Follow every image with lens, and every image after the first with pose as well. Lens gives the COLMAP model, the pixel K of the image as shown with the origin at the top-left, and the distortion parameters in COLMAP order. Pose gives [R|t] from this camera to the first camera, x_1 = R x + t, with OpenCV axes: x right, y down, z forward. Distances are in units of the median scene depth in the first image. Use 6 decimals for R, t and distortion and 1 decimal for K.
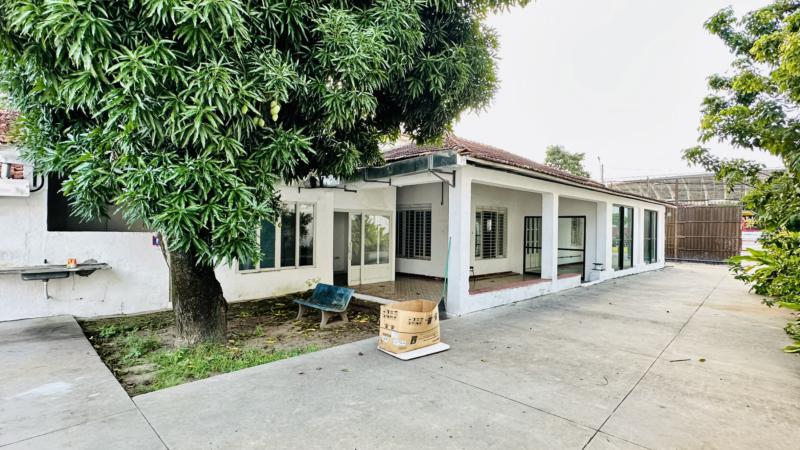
lens RADIAL K [[386.5, 0, 399.0], [0, 386.5, 224.5], [0, 0, 1]] dist [0.000766, 0.000097]
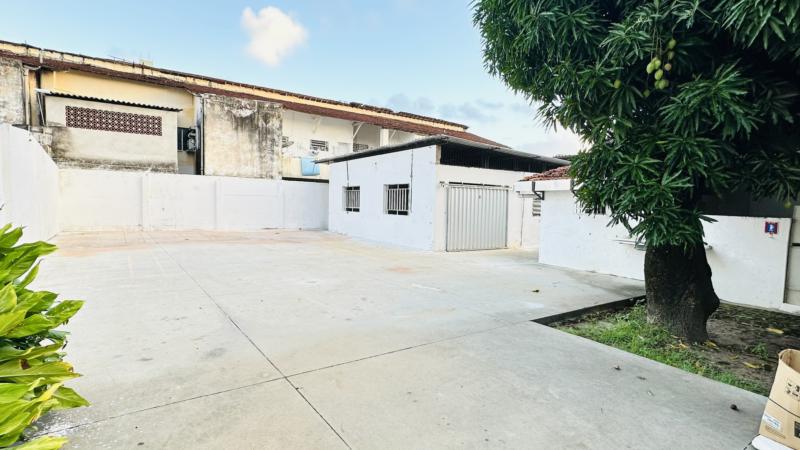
lens RADIAL K [[386.5, 0, 399.1], [0, 386.5, 226.1], [0, 0, 1]] dist [0.000766, 0.000097]
pose [[-0.192806, 0.038943, -0.980464, 0.750334], [-0.019715, 0.998857, 0.043550, 0.036427], [0.981039, 0.027726, -0.191818, 0.731926]]
